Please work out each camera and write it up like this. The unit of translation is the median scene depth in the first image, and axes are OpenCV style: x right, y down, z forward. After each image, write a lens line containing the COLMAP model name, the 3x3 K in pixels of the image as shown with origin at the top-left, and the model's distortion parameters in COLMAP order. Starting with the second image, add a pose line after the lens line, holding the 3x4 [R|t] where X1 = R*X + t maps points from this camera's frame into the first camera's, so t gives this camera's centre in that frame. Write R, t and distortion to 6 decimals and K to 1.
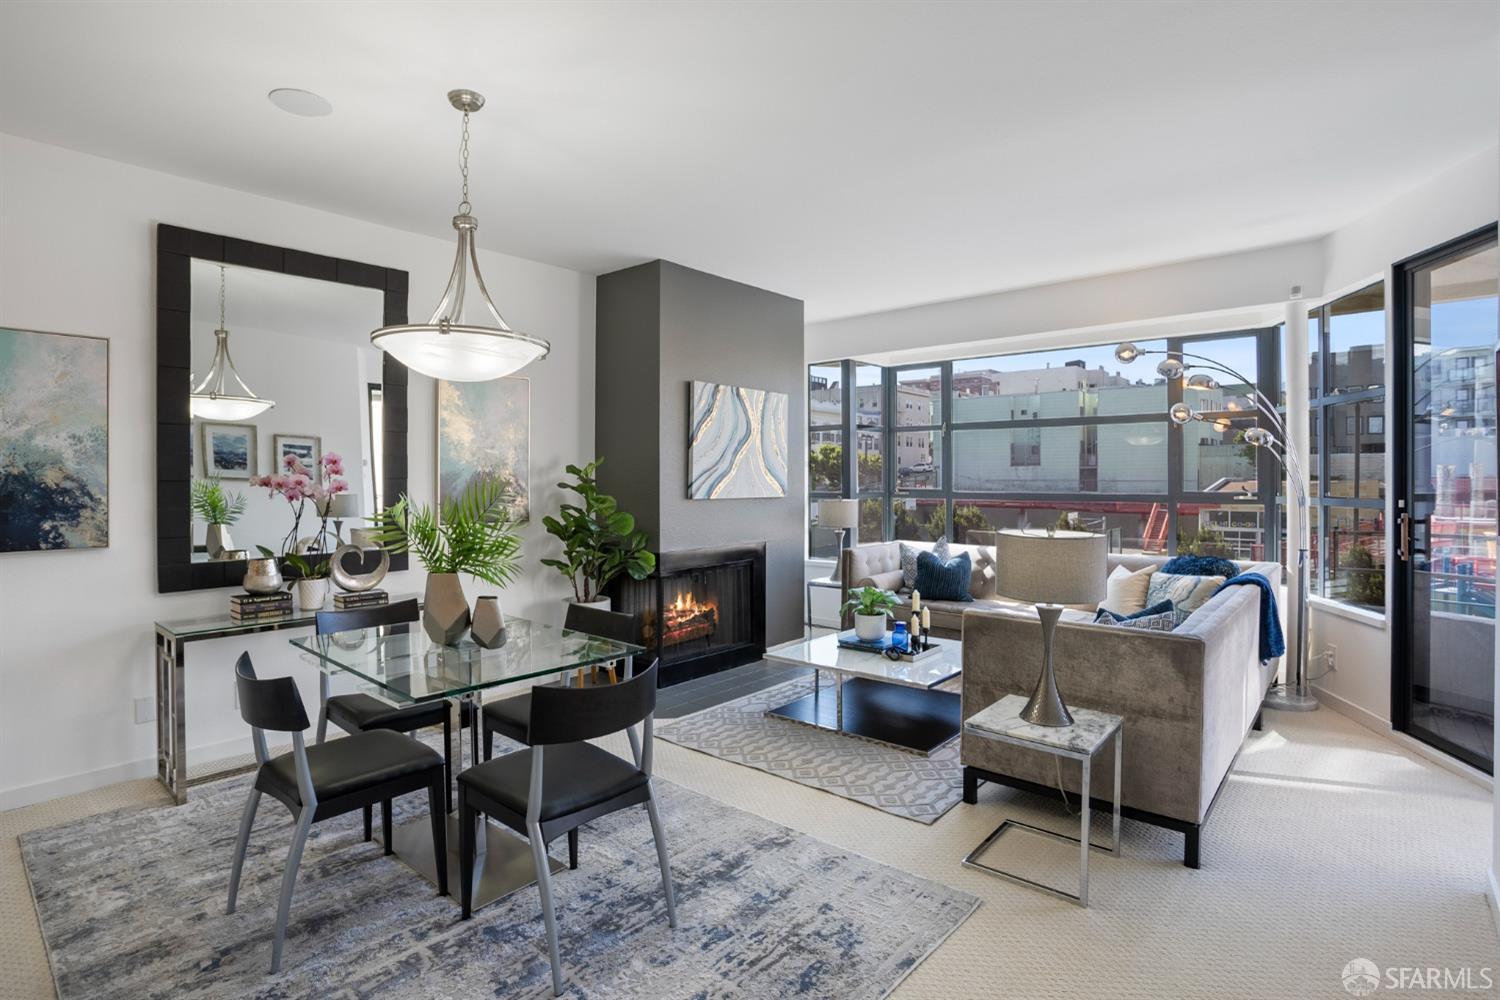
lens RADIAL K [[734.9, 0, 744.6], [0, 734.9, 487.7], [0, 0, 1]] dist [-0.043581, 0.015234]
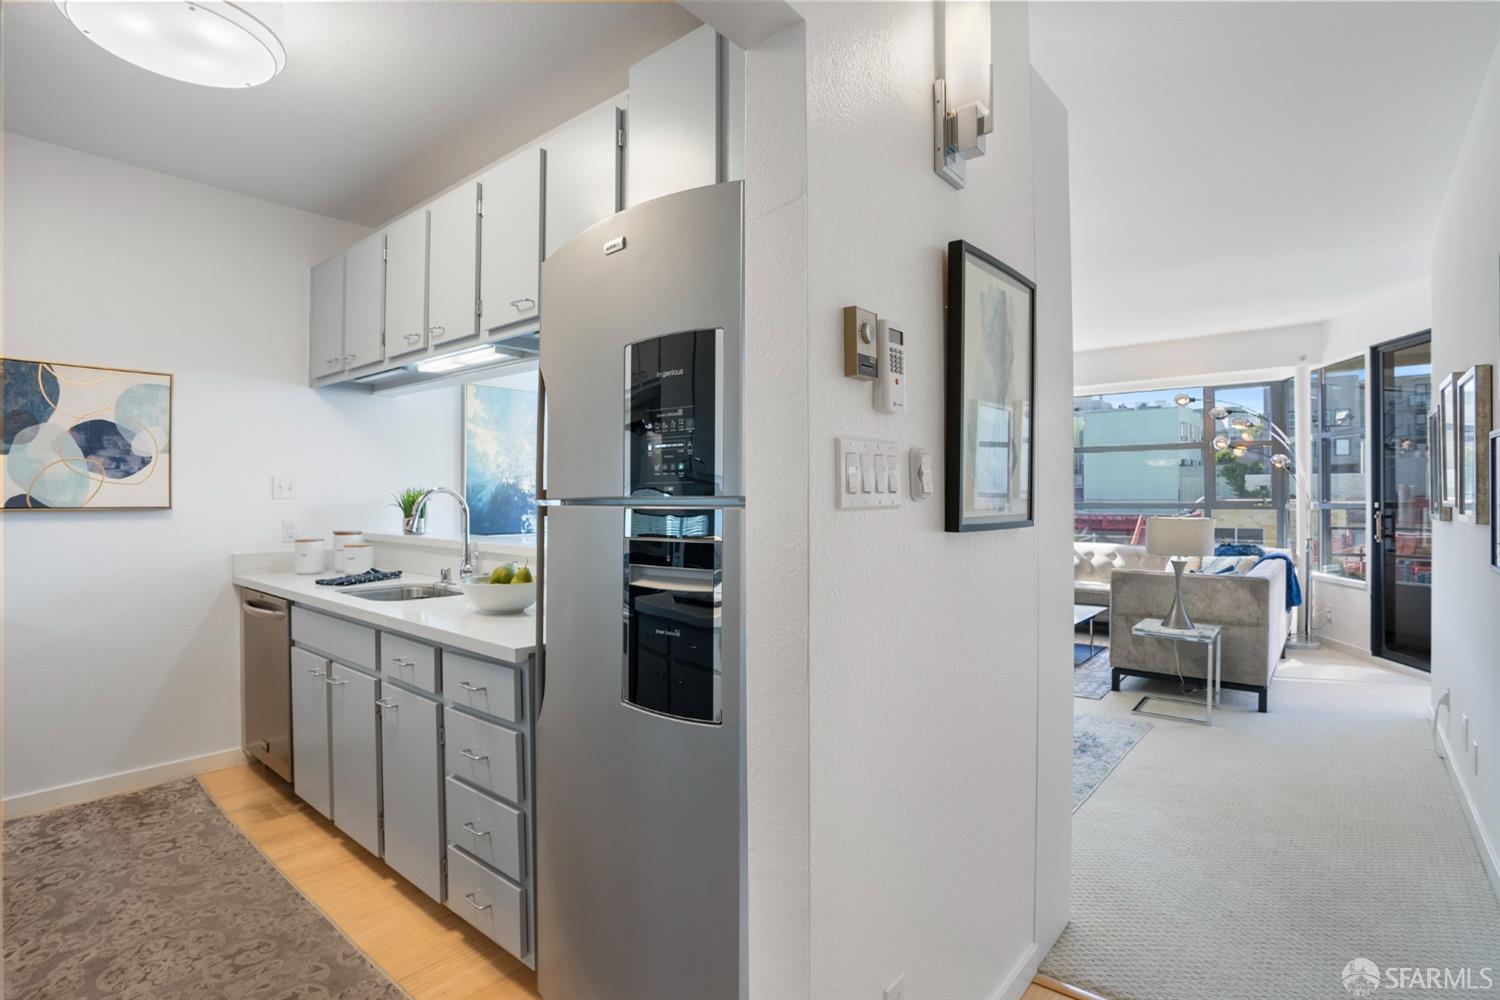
lens RADIAL K [[734.9, 0, 746.7], [0, 734.9, 499.7], [0, 0, 1]] dist [-0.043581, 0.015234]
pose [[0.999522, 0.002735, 0.030782, -0.464261], [-0.002495, 0.999966, -0.007851, 0.026308], [-0.030802, 0.007770, 0.999495, -0.477808]]
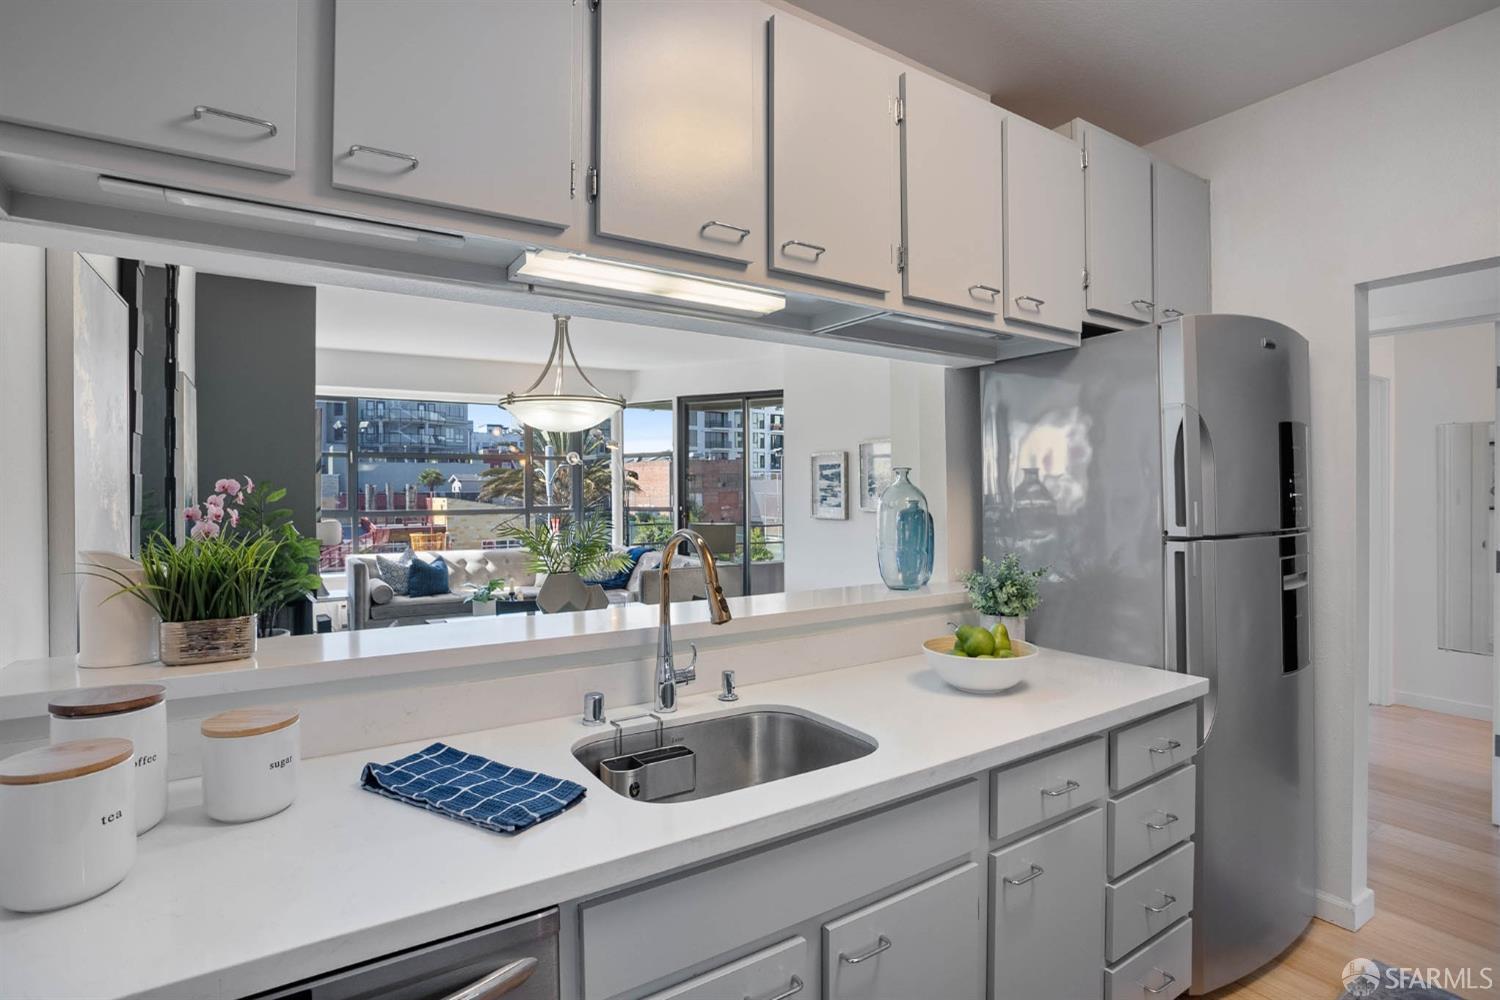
lens RADIAL K [[734.9, 0, 738.1], [0, 734.9, 496.4], [0, 0, 1]] dist [-0.043581, 0.015234]
pose [[0.272942, -0.006959, 0.962005, -1.200389], [0.017739, 0.999840, 0.002200, -0.015225], [-0.961867, 0.016464, 0.273022, 0.231901]]
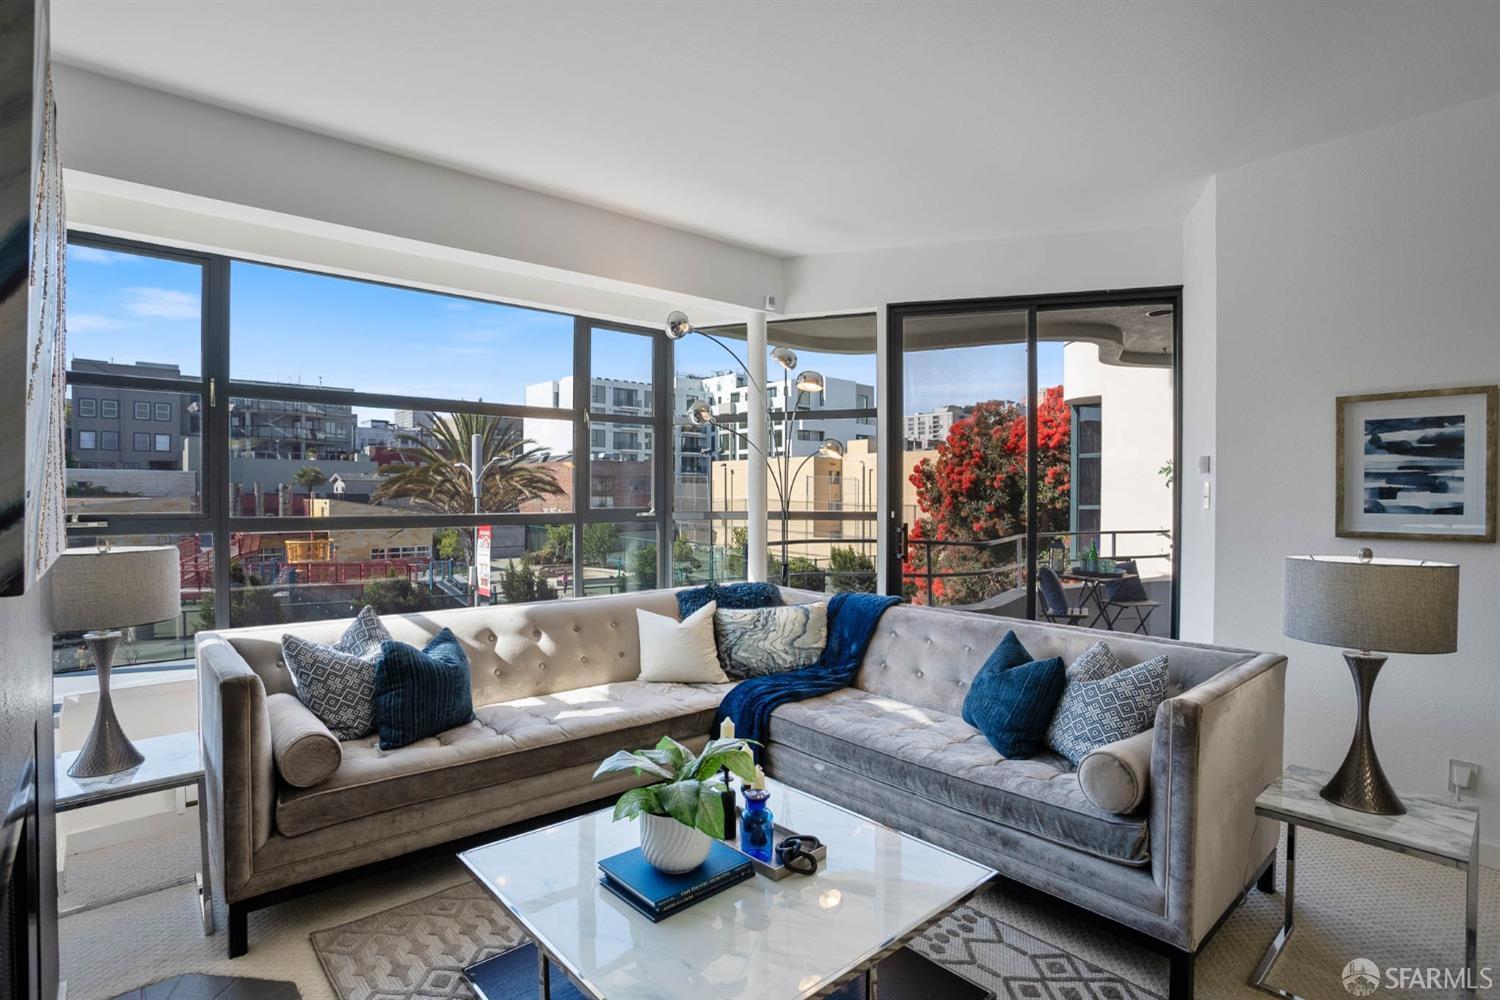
lens RADIAL K [[734.9, 0, 741.2], [0, 734.9, 502.2], [0, 0, 1]] dist [-0.043581, 0.015234]
pose [[0.131090, -0.007945, 0.991339, -0.288648], [0.011088, 0.999917, 0.006547, -0.007474], [-0.991308, 0.010133, 0.131167, 1.110952]]
